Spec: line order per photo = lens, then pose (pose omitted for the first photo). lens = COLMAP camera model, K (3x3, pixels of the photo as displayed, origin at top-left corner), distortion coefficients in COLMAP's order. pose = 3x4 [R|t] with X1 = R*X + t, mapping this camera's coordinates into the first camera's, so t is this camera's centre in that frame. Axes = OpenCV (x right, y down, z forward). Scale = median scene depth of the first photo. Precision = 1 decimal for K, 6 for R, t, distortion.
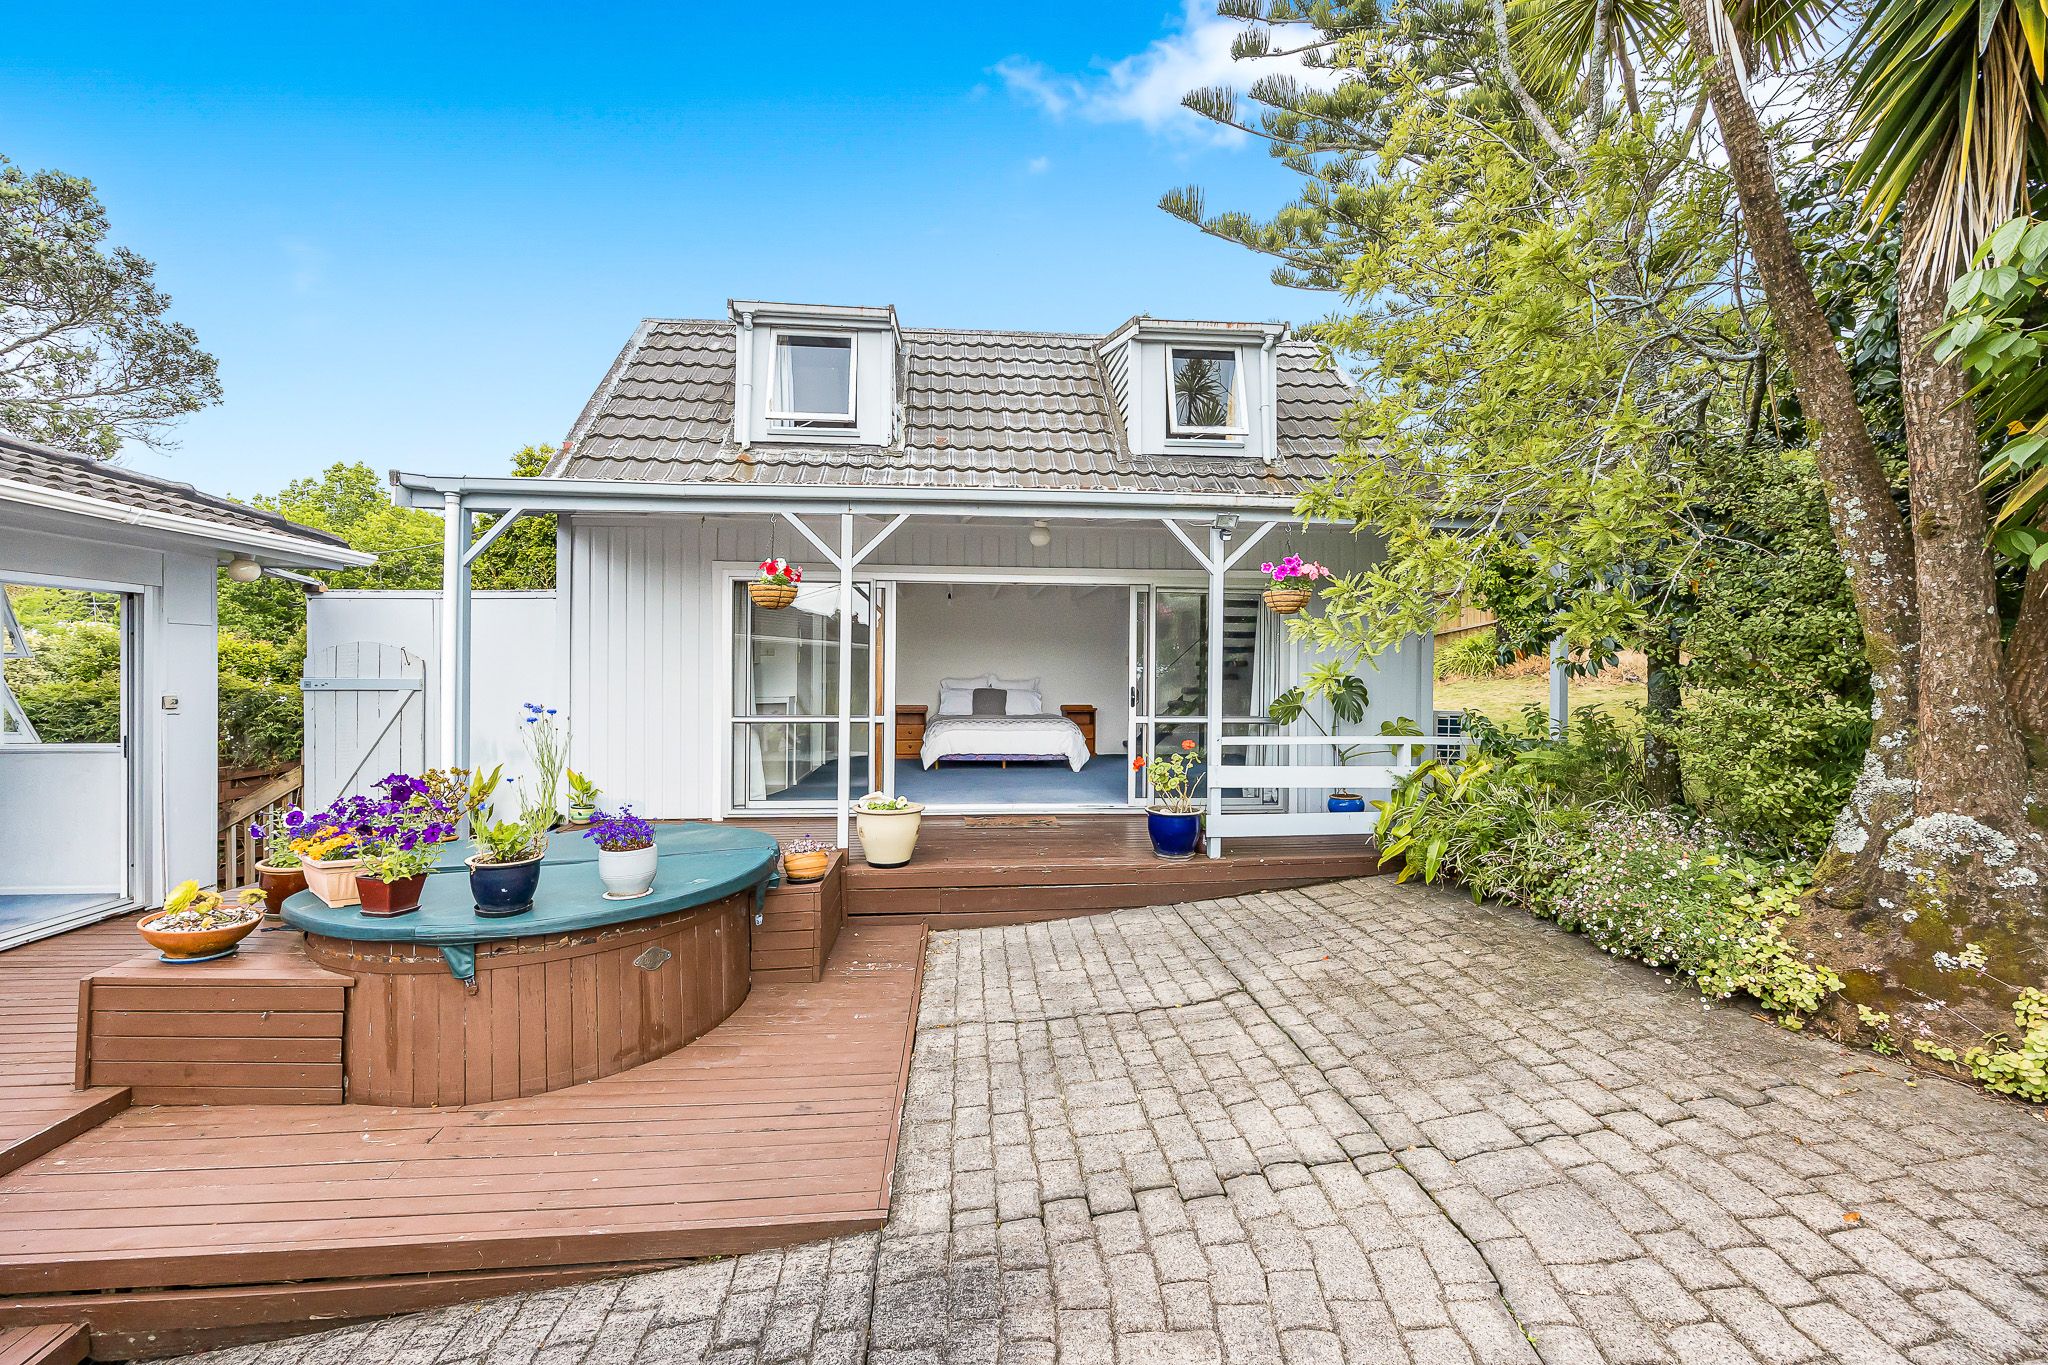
lens RADIAL K [[828.2, 0, 1025.1], [0, 828.2, 676.7], [0, 0, 1]] dist [-0.000124, 0.000169]
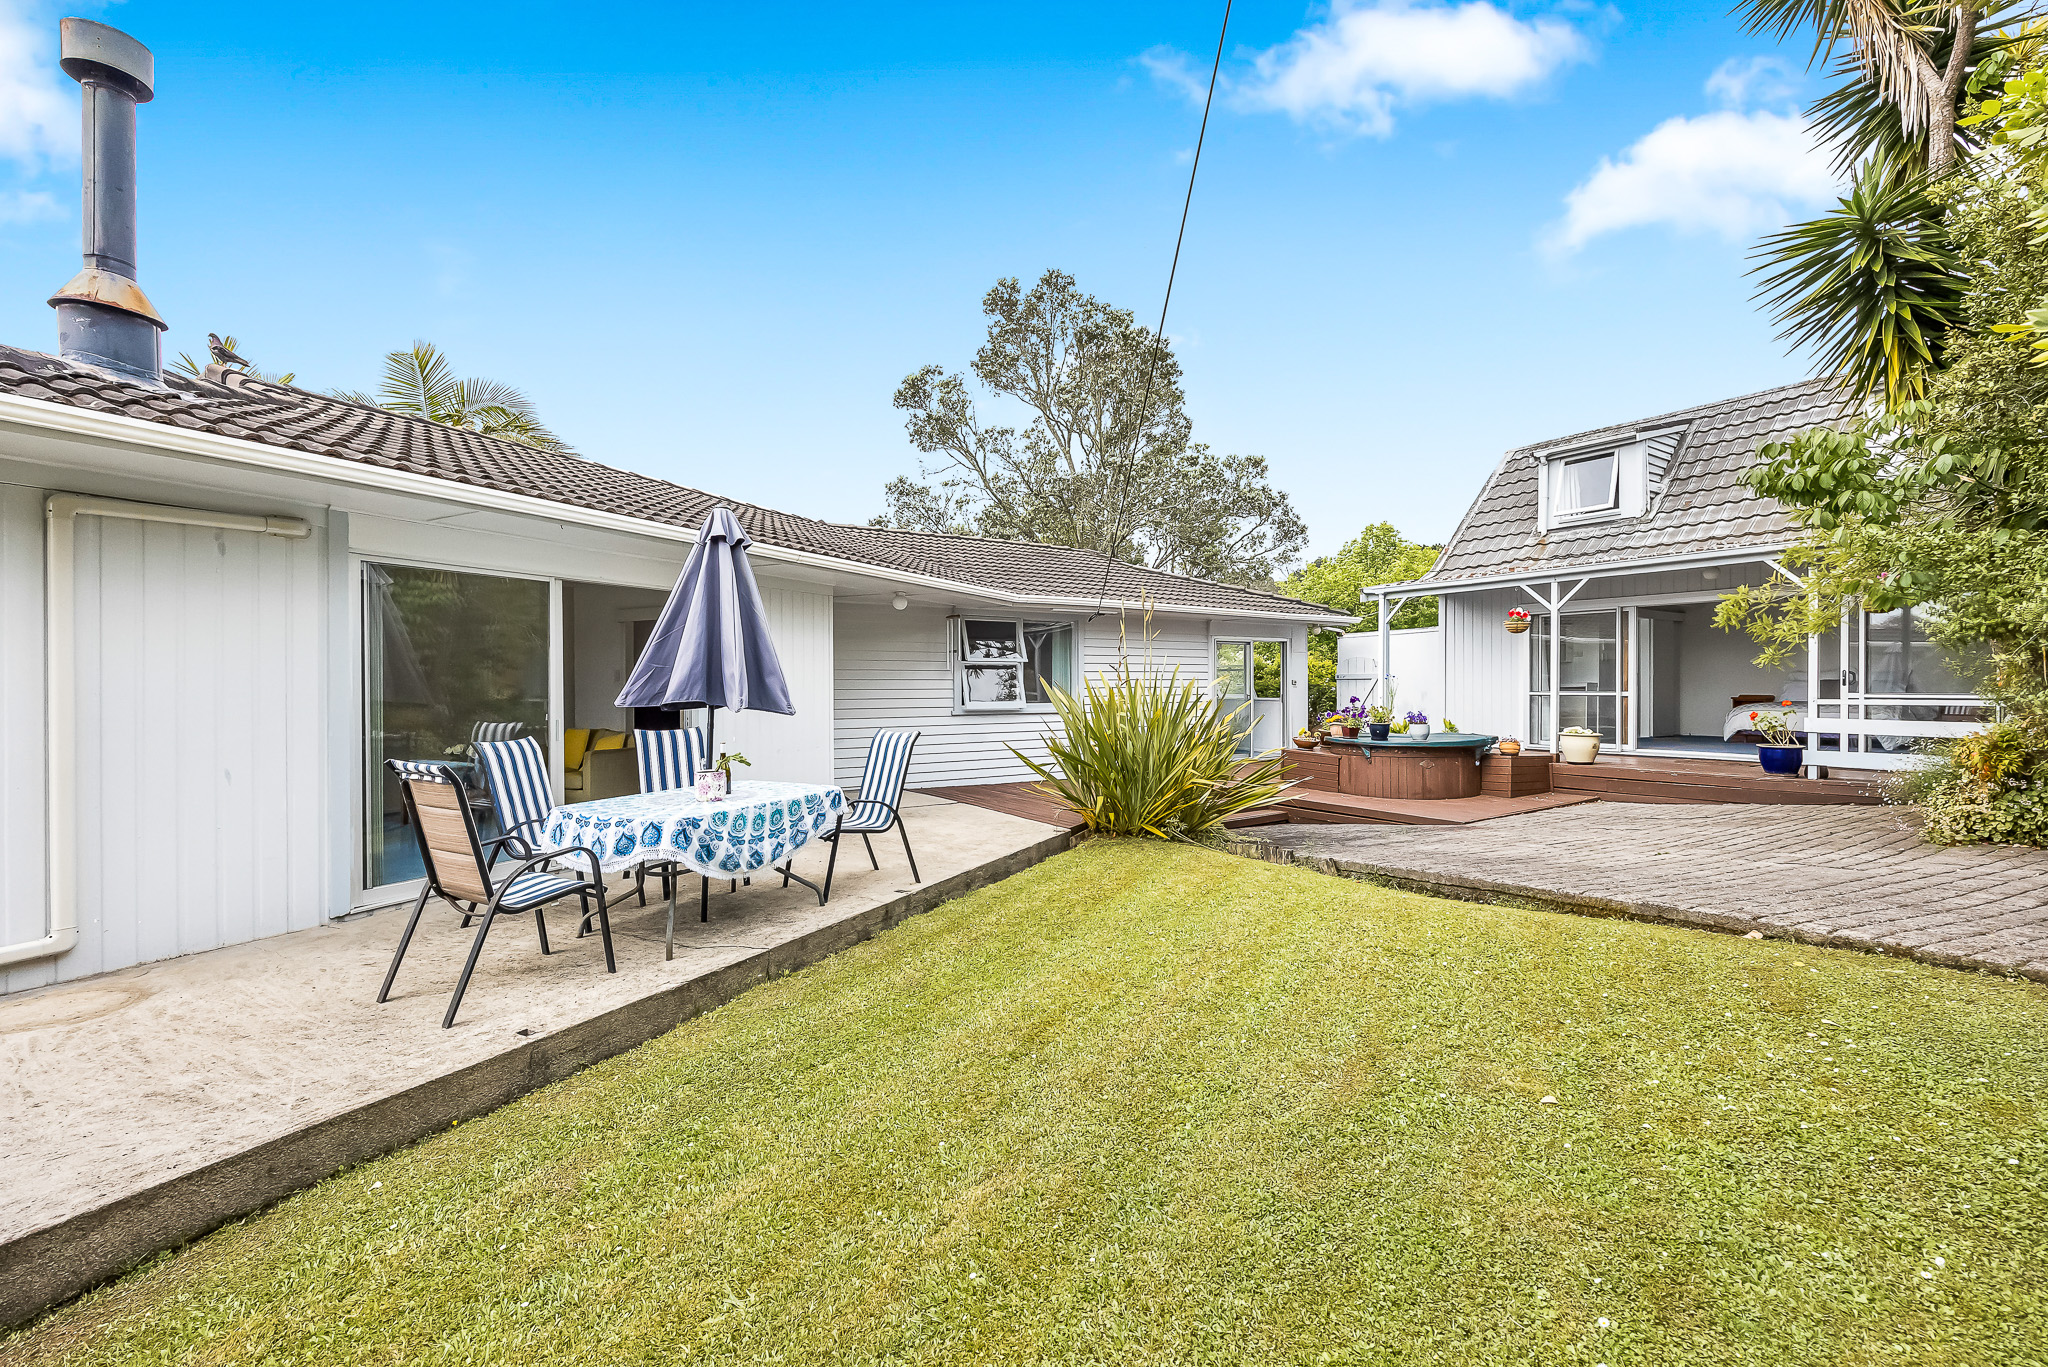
lens RADIAL K [[828.2, 0, 1022.5], [0, 828.2, 692.6], [0, 0, 1]] dist [-0.000124, 0.000169]
pose [[0.455845, 0.002512, -0.890055, 1.322344], [0.001198, 0.999993, 0.003435, 0.078354], [0.890058, -0.002632, 0.455839, -1.397907]]
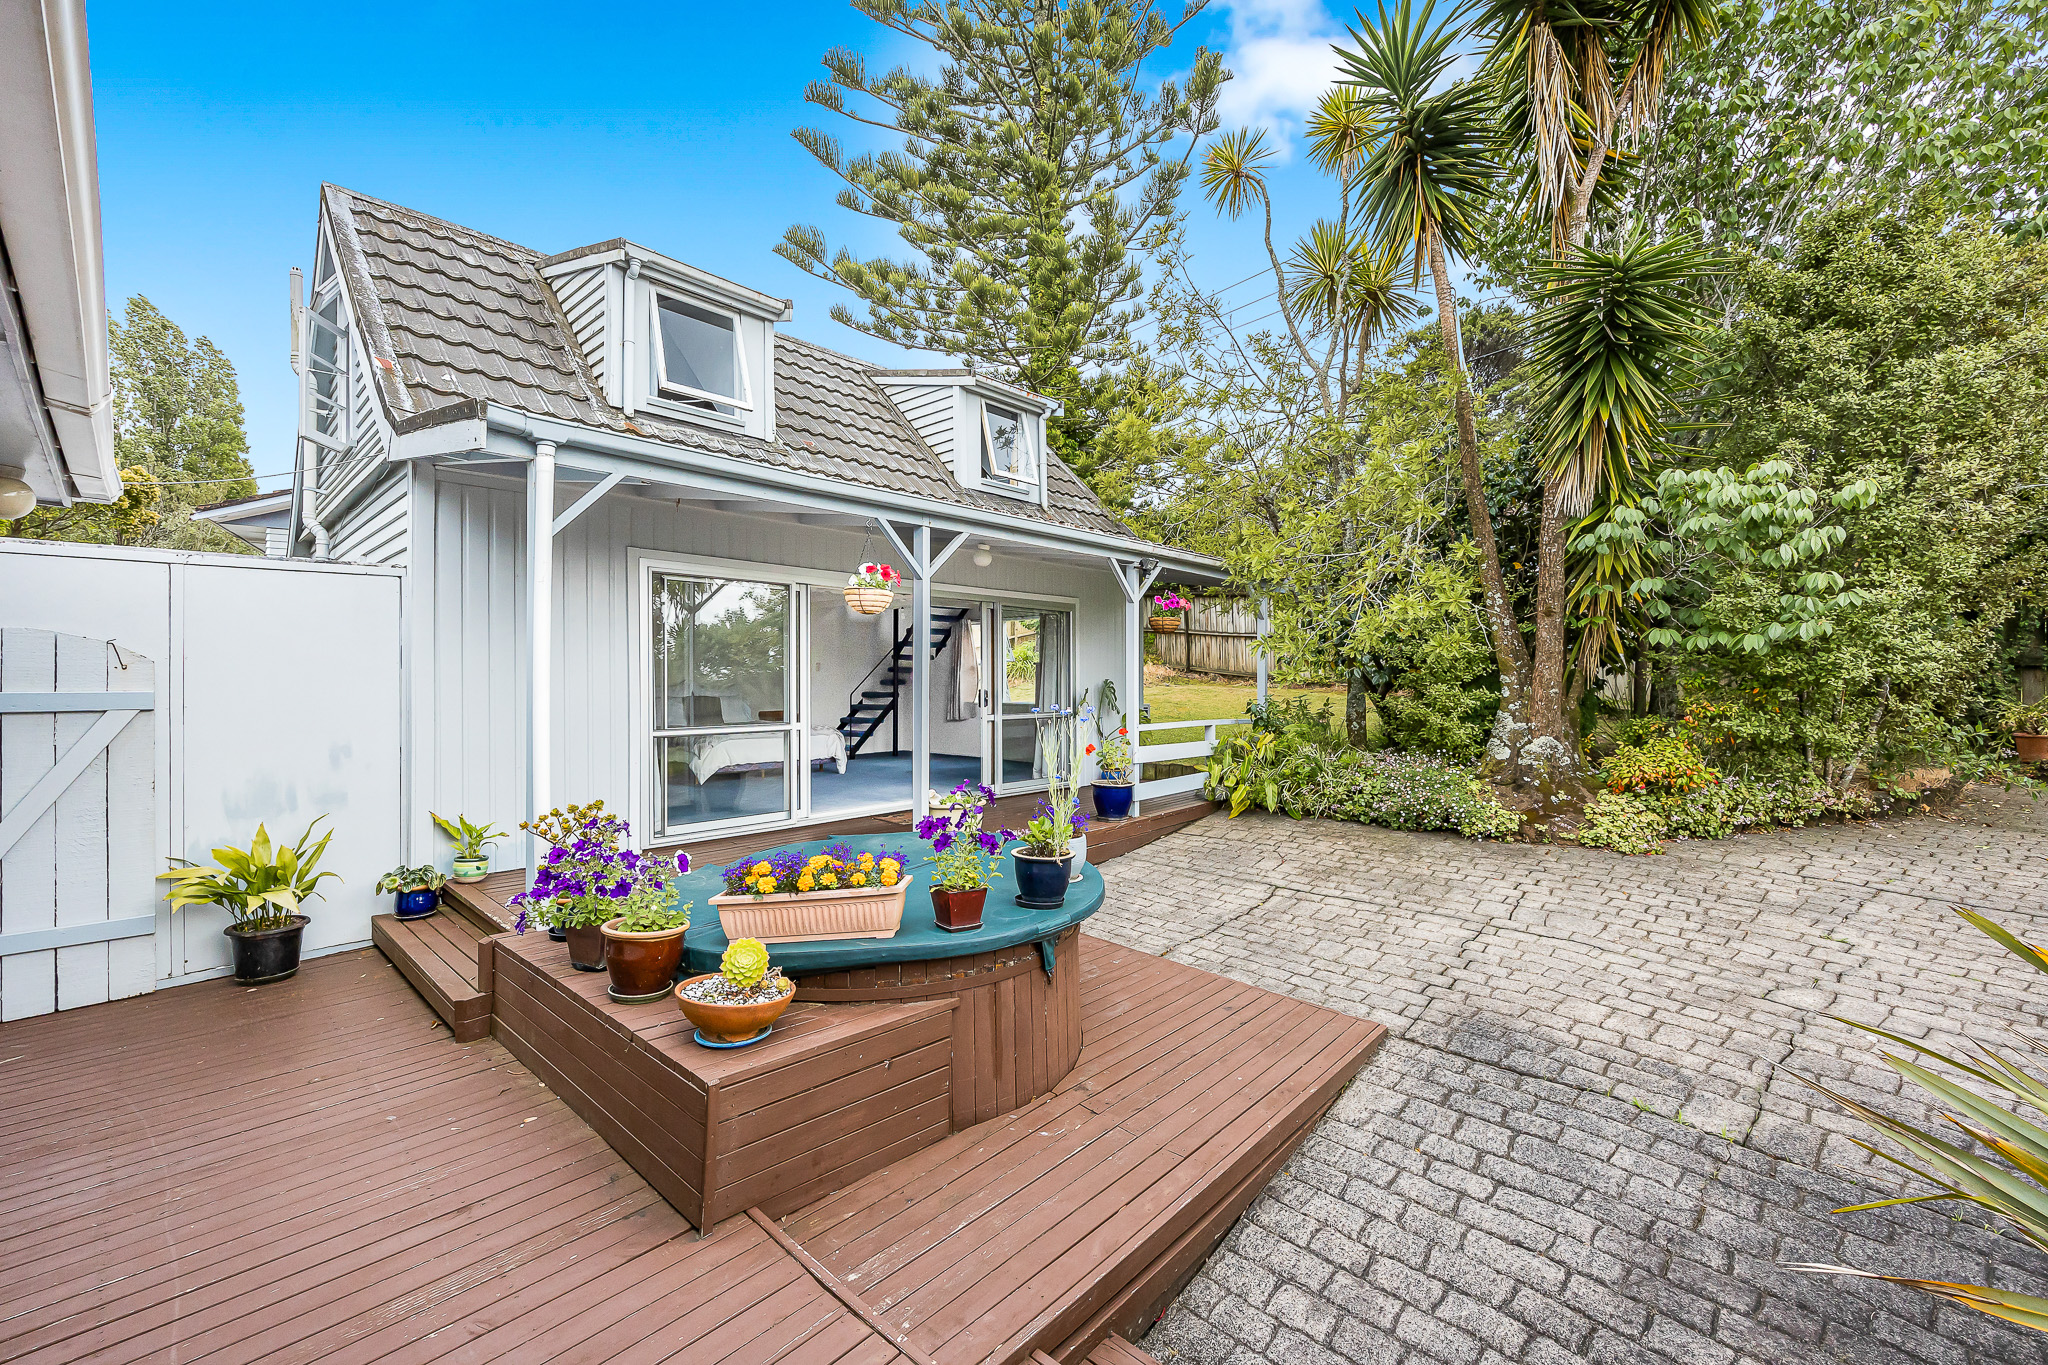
lens RADIAL K [[828.2, 0, 1009.0], [0, 828.2, 675.9], [0, 0, 1]] dist [-0.000124, 0.000169]
pose [[0.749560, -0.002888, 0.661930, -1.154692], [0.008628, 0.999948, -0.005407, -0.001499], [-0.661880, 0.009764, 0.749546, 0.200791]]
